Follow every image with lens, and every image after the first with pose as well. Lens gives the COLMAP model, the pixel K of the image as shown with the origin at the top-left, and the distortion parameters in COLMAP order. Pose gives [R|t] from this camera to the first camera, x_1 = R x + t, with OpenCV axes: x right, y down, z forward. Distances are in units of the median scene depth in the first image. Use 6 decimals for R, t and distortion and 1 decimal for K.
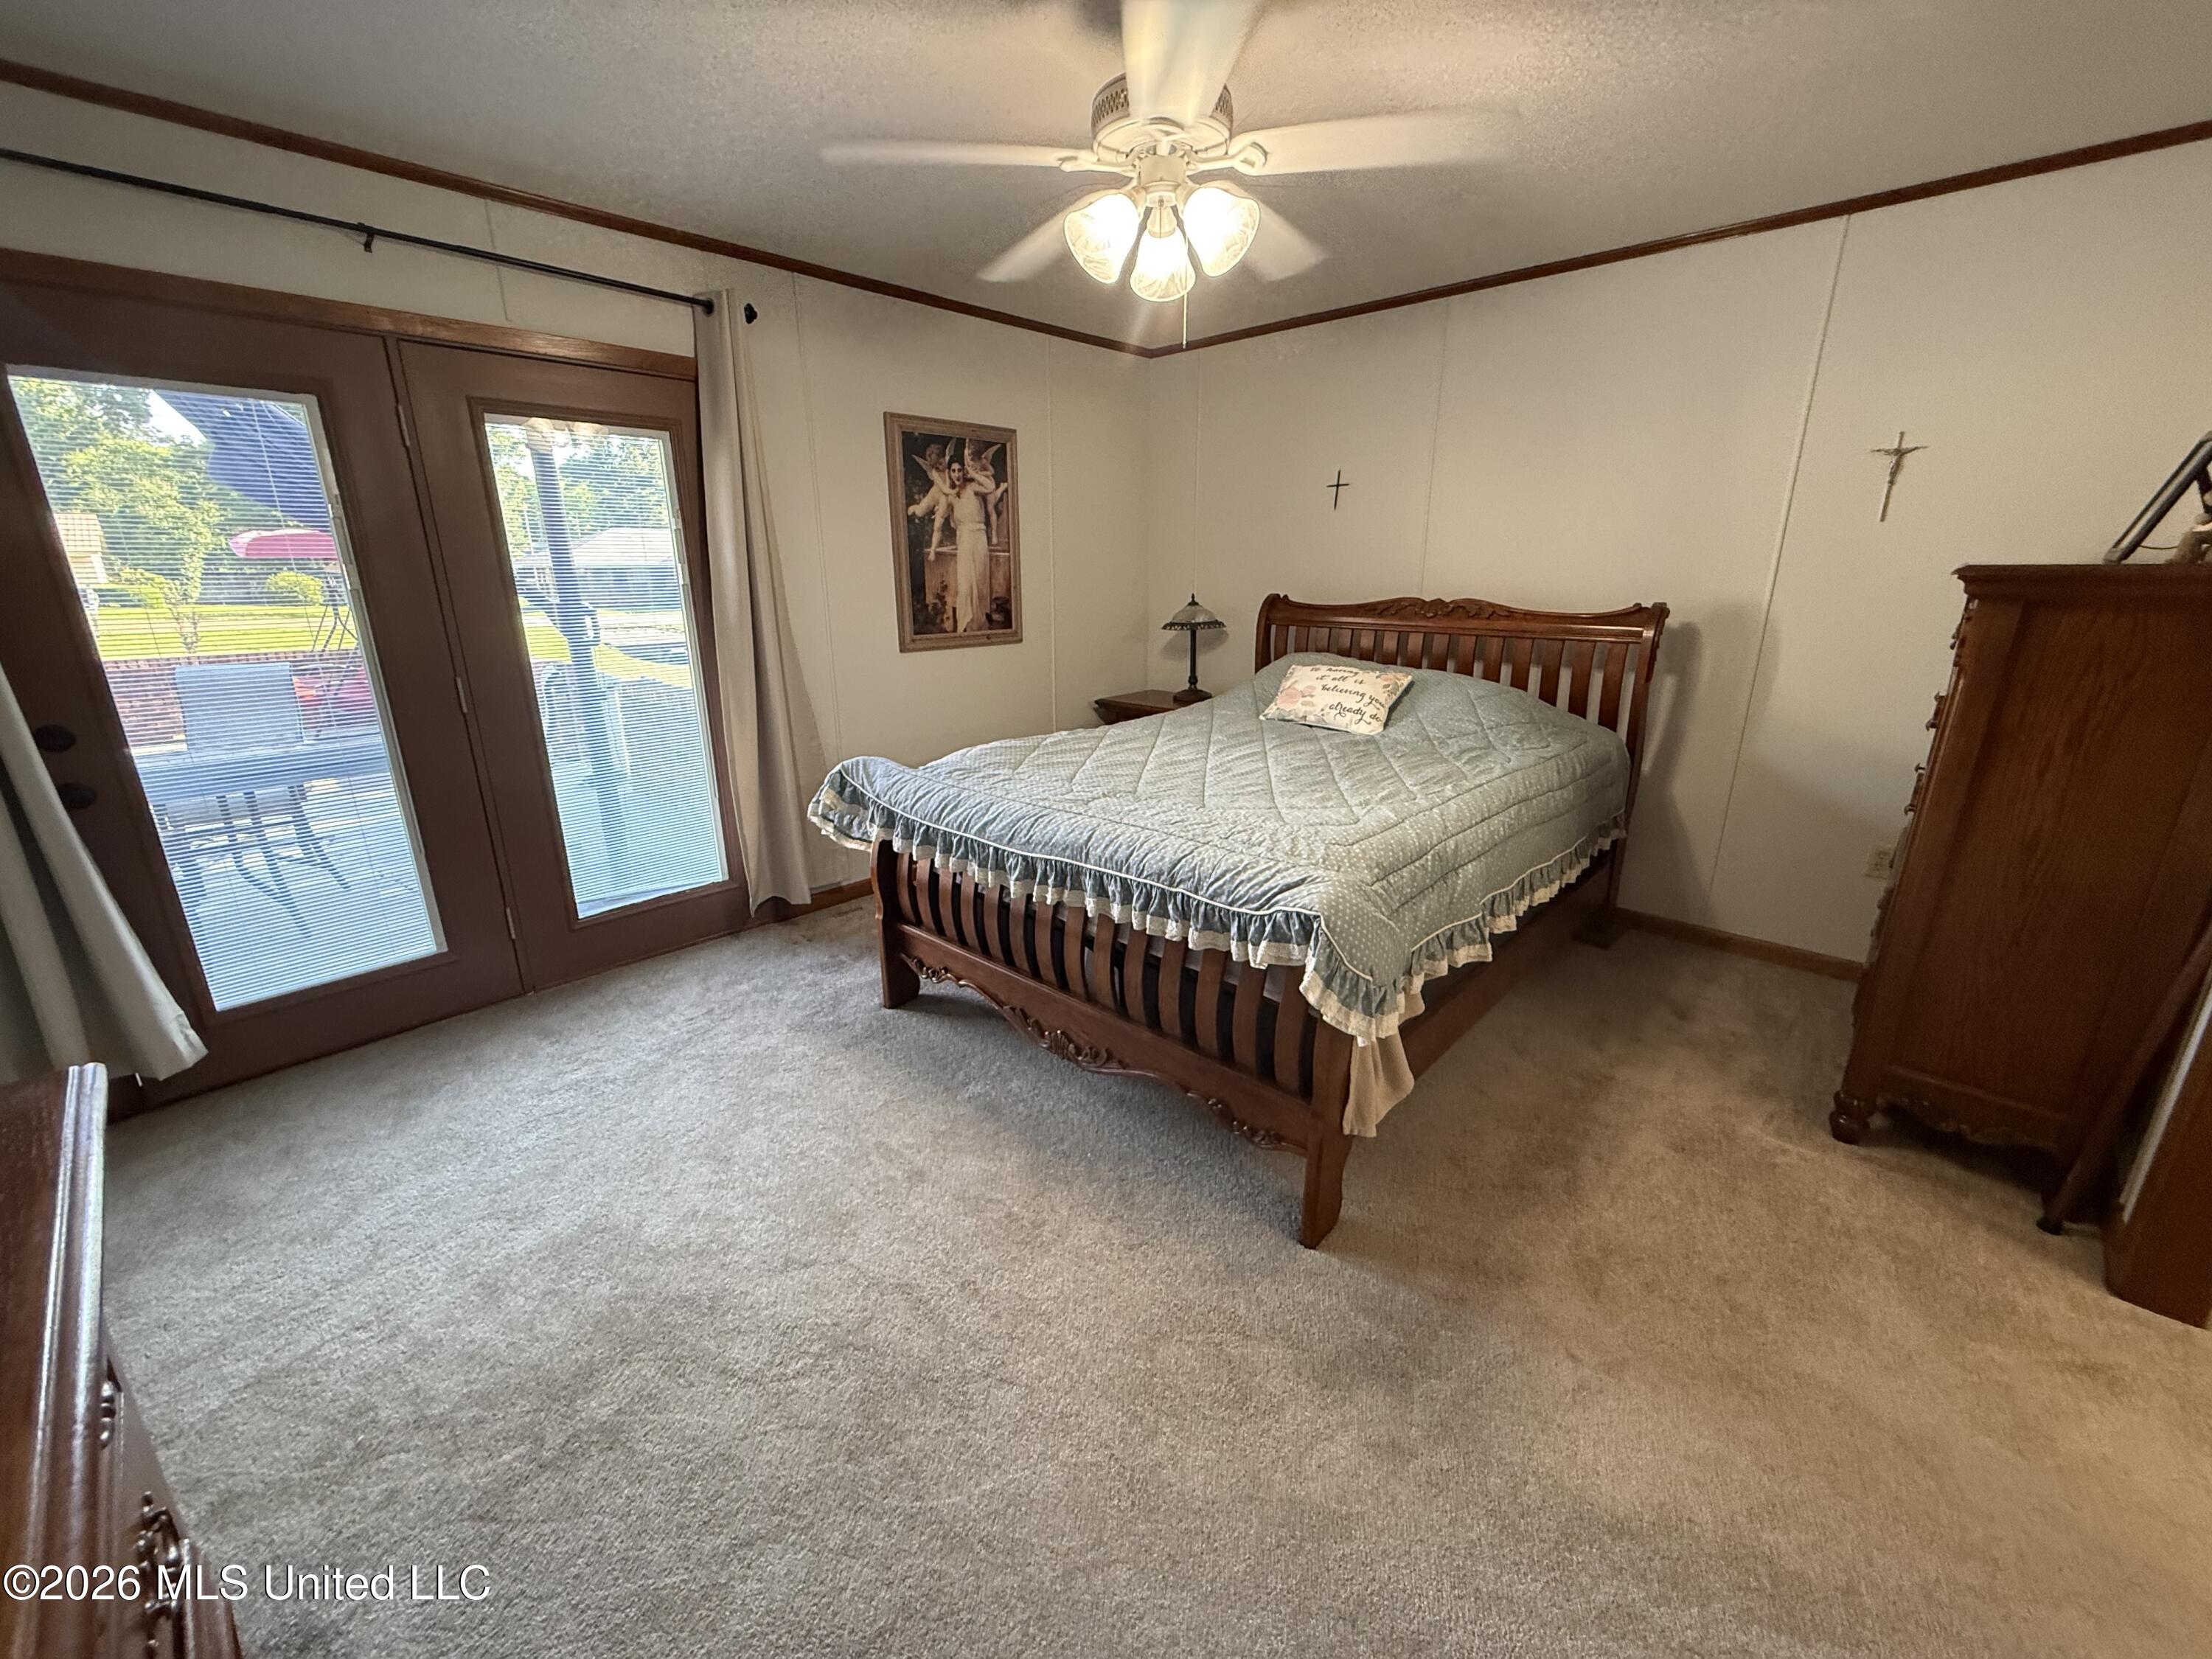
lens RADIAL K [[887.5, 0, 1102.9], [0, 887.5, 829.9], [0, 0, 1]] dist [-0.001574, 0.000215]
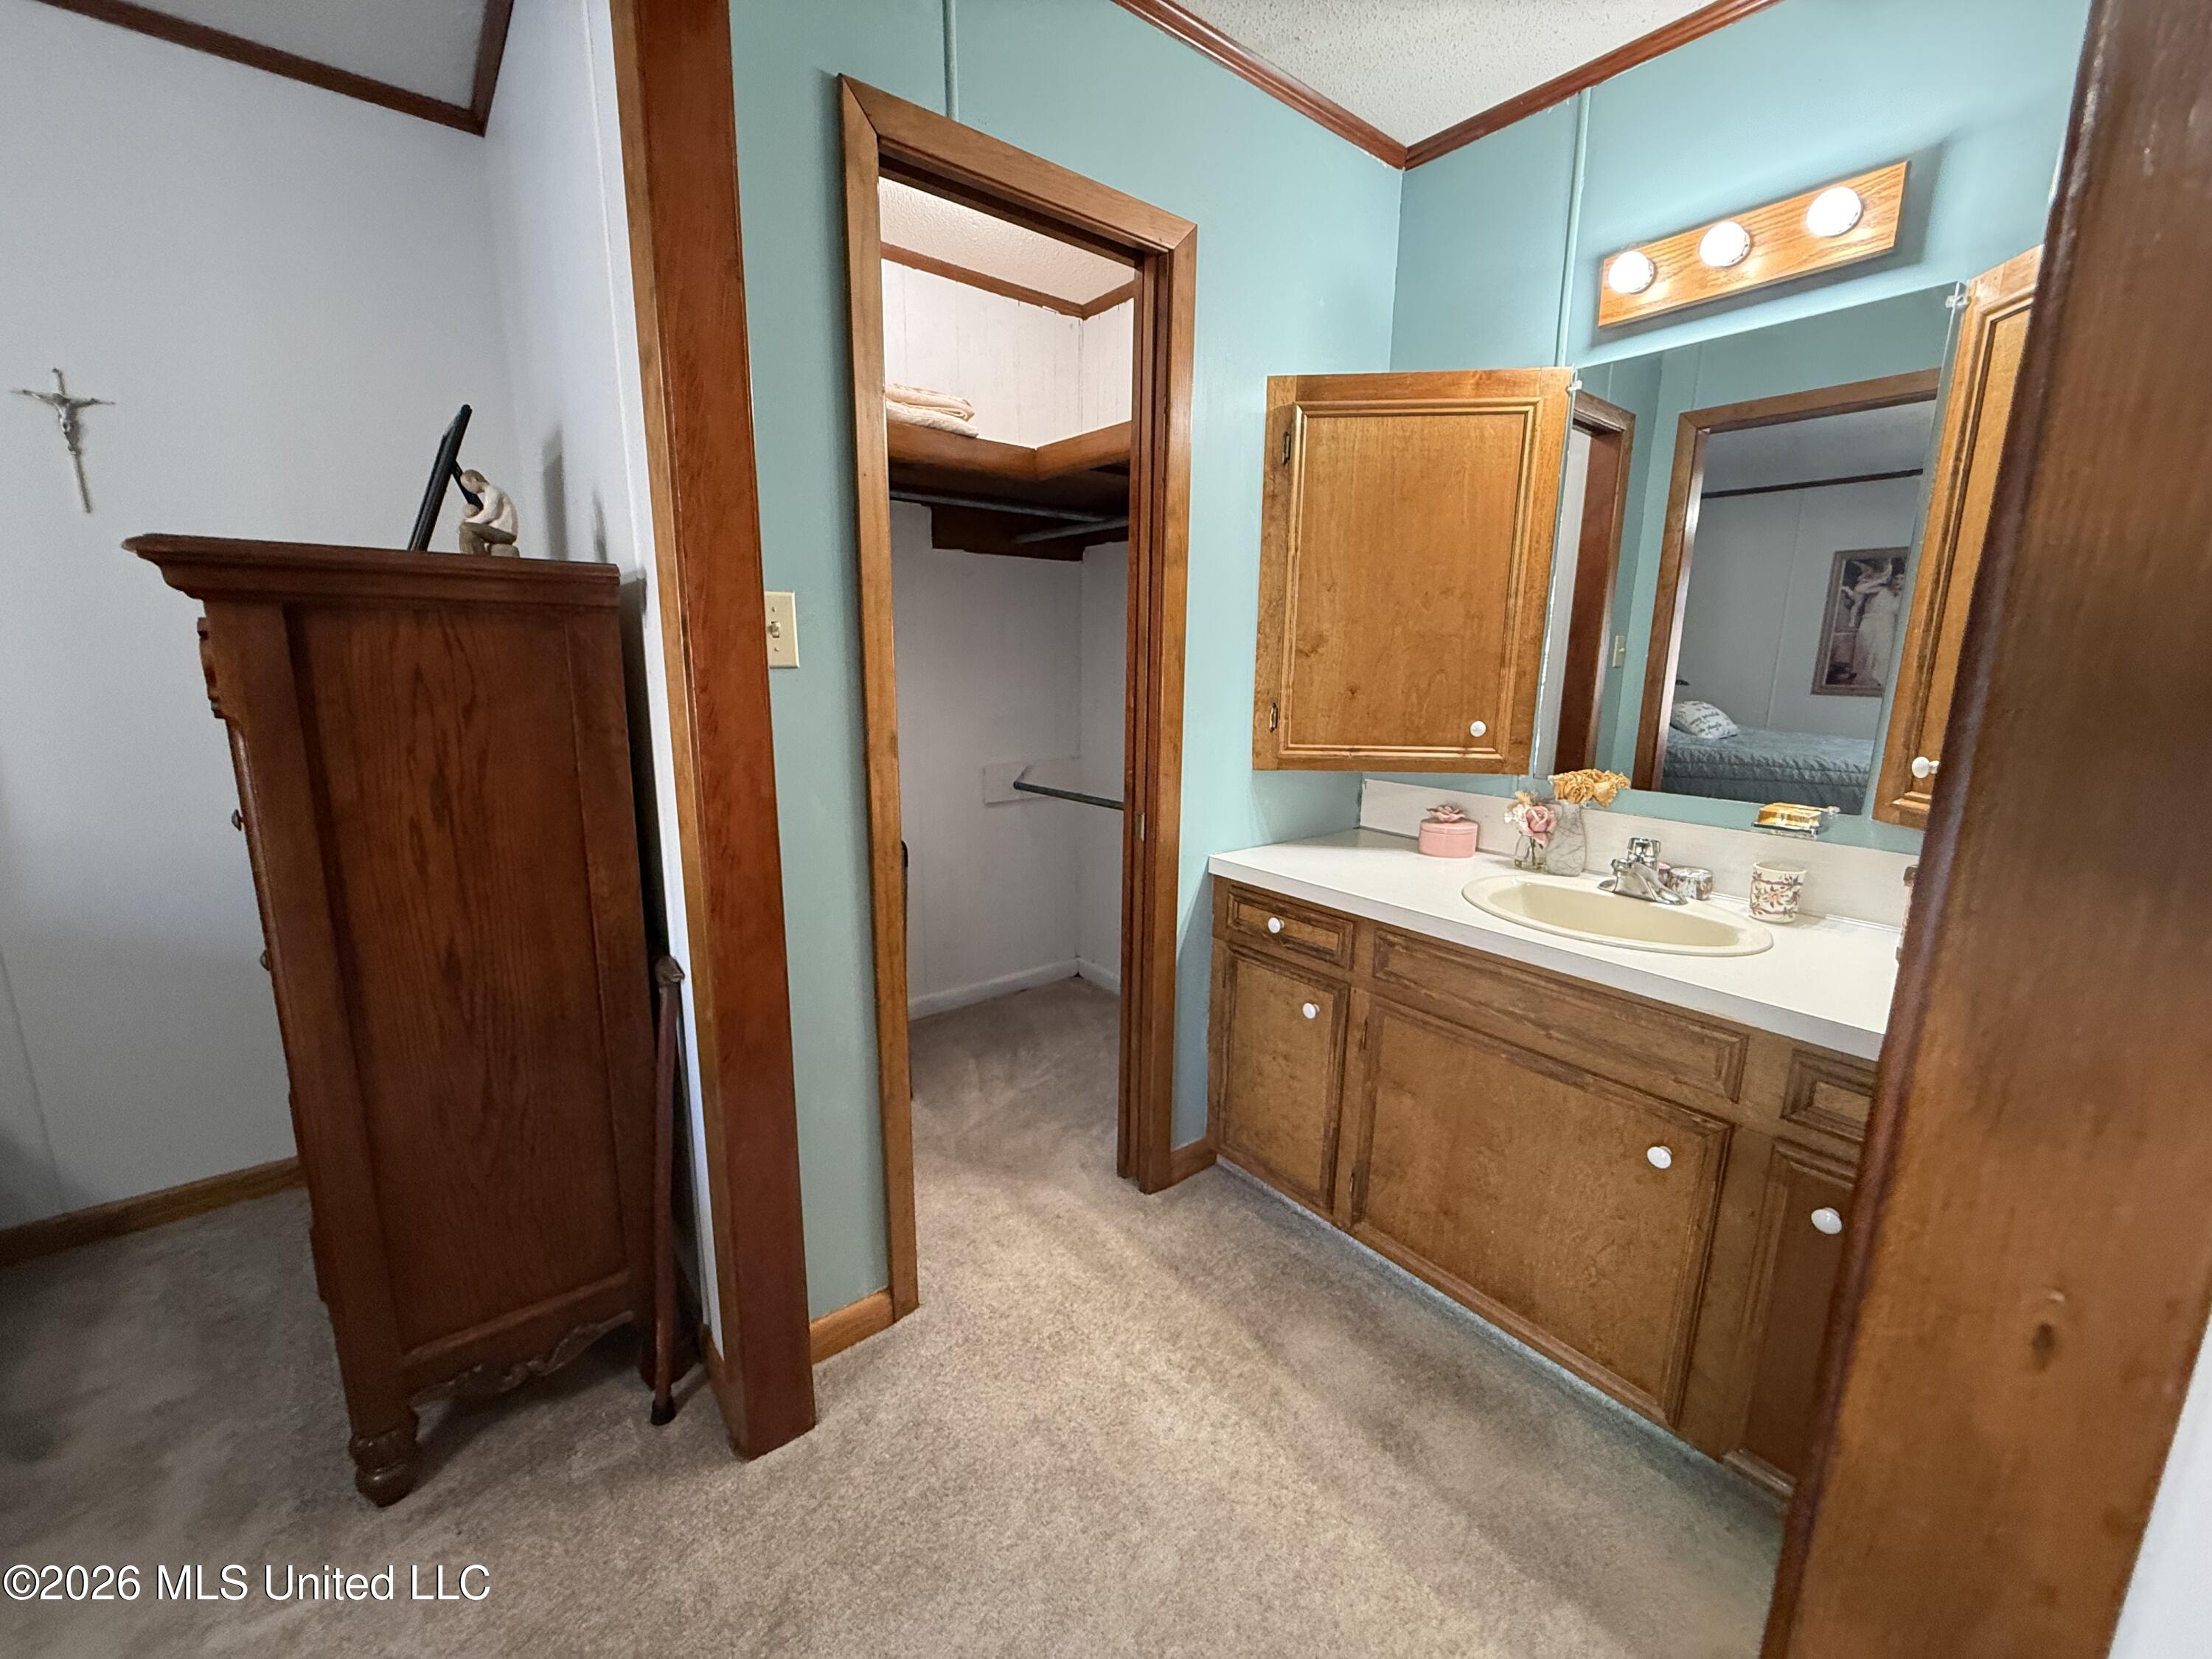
lens RADIAL K [[887.5, 0, 1097.9], [0, 887.5, 825.9], [0, 0, 1]] dist [-0.001574, 0.000215]
pose [[0.135842, -0.189856, 0.972369, 0.424548], [0.273464, 0.950523, 0.147388, -0.044032], [-0.952242, 0.245886, 0.181039, 0.340329]]
